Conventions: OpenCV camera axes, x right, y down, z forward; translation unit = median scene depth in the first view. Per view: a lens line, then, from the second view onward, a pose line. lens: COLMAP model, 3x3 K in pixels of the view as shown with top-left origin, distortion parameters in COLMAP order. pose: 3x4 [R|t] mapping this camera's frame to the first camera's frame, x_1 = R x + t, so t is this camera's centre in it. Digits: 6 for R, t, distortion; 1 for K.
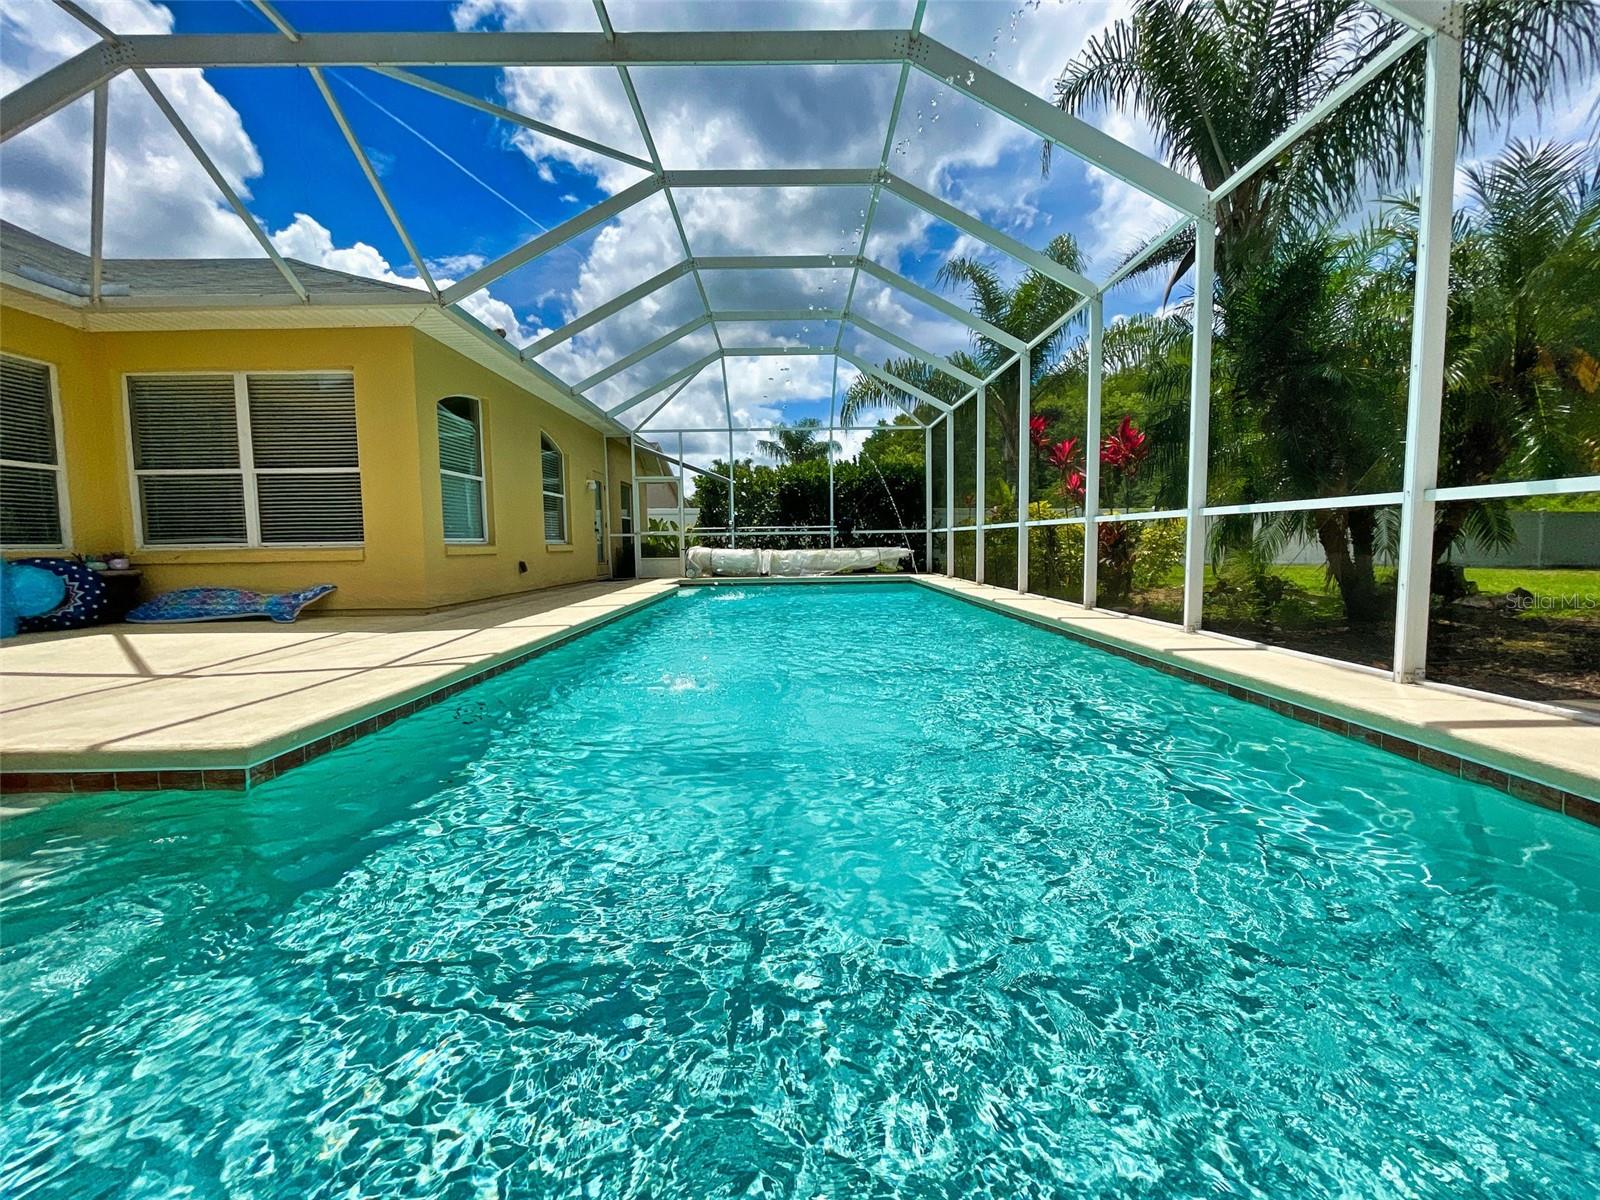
lens RADIAL K [[642.4, 0, 802.3], [0, 642.4, 598.9], [0, 0, 1]] dist [-0.006932, 0.001030]
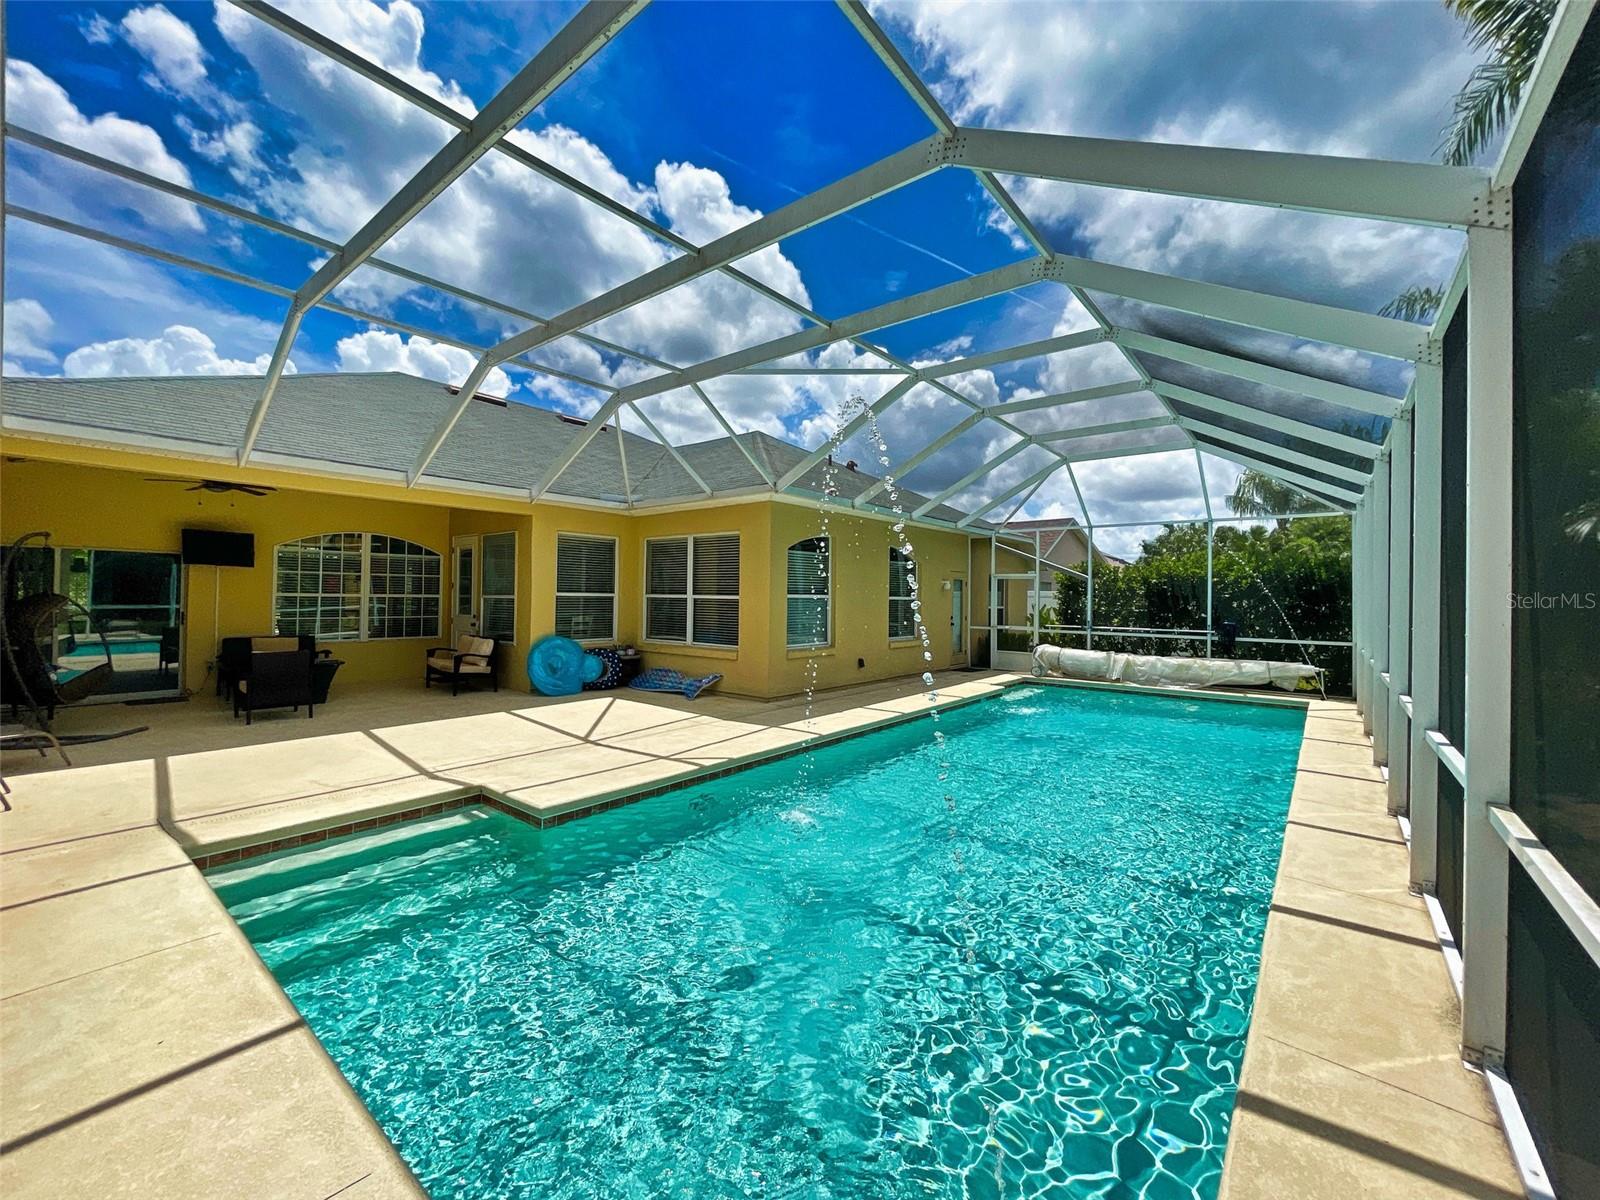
lens RADIAL K [[642.4, 0, 789.8], [0, 642.4, 604.7], [0, 0, 1]] dist [-0.006932, 0.001030]
pose [[0.761151, 0.027376, -0.647996, 0.316161], [-0.077293, 0.995817, -0.048720, -0.114354], [0.643952, 0.087169, 0.760083, -0.032745]]
